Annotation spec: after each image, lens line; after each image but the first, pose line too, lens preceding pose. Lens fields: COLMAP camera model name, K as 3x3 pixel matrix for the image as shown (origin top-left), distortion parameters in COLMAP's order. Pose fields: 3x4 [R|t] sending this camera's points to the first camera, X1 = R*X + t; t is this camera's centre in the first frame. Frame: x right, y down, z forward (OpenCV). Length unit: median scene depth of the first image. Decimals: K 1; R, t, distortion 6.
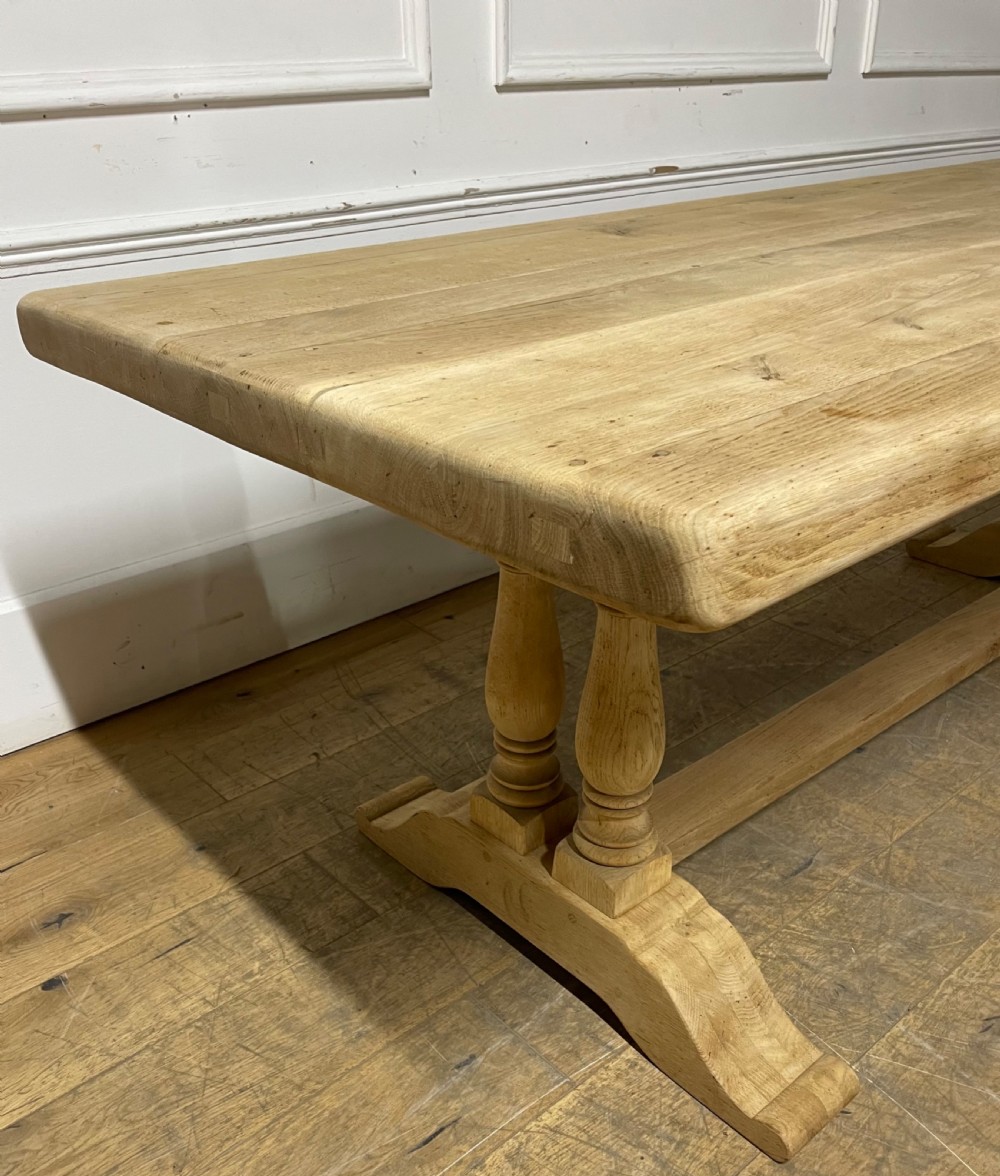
lens RADIAL K [[1070.7, 0, 475.3], [0, 1070.7, 687.6], [0, 0, 1]] dist [0.061218, -0.087759]
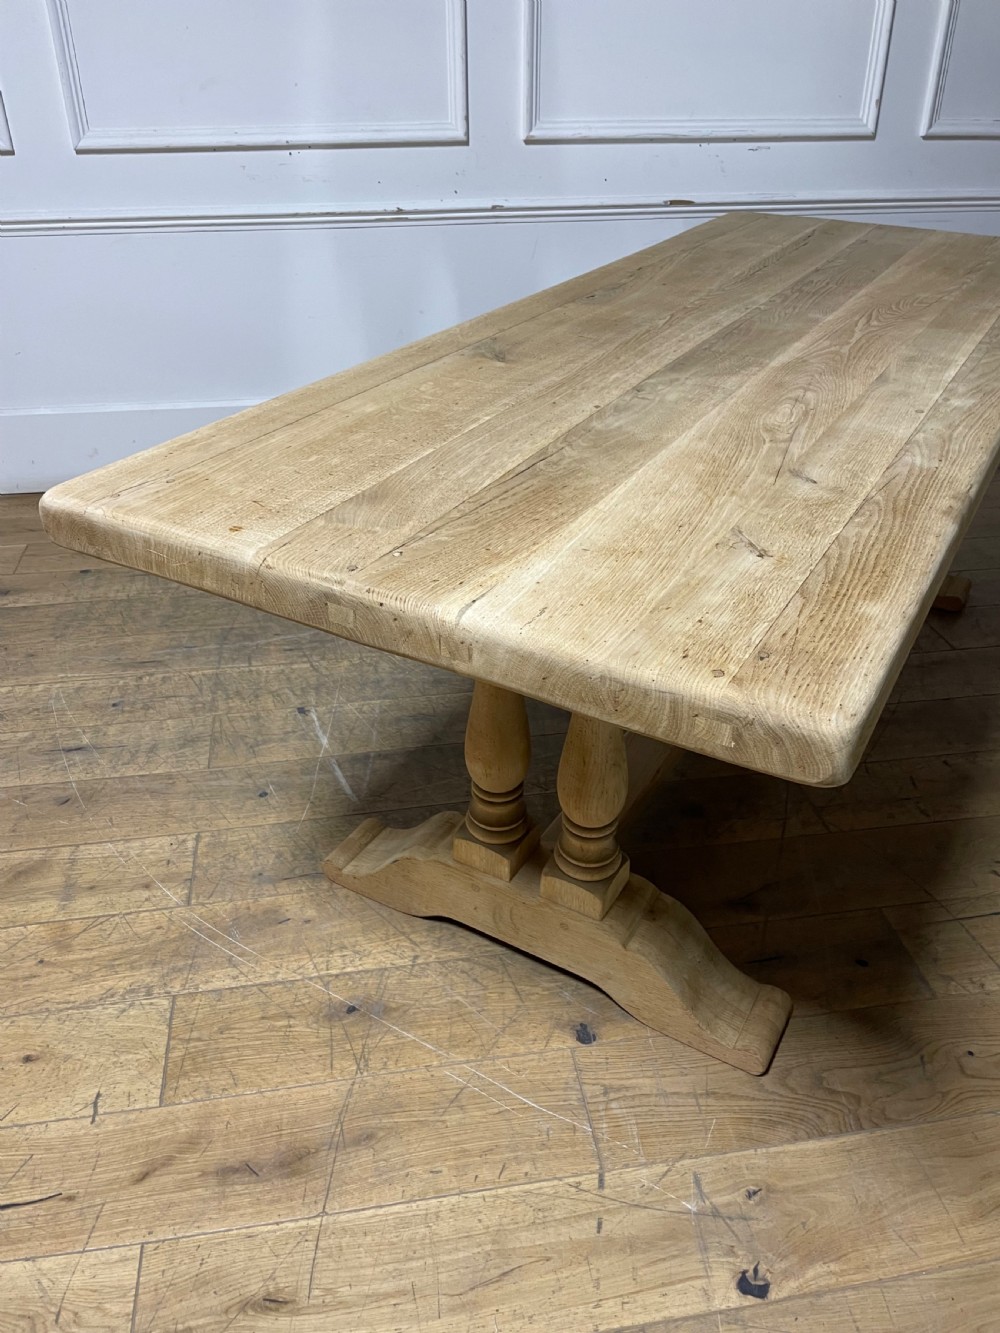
lens RADIAL K [[1005.7, 0, 496.0], [0, 1005.7, 667.8], [0, 0, 1]] dist [0.076889, -0.113380]
pose [[0.945057, -0.156711, 0.286896, -0.281234], [0.145312, 0.987519, 0.060745, -0.168667], [-0.292835, -0.015718, 0.956034, -0.098341]]
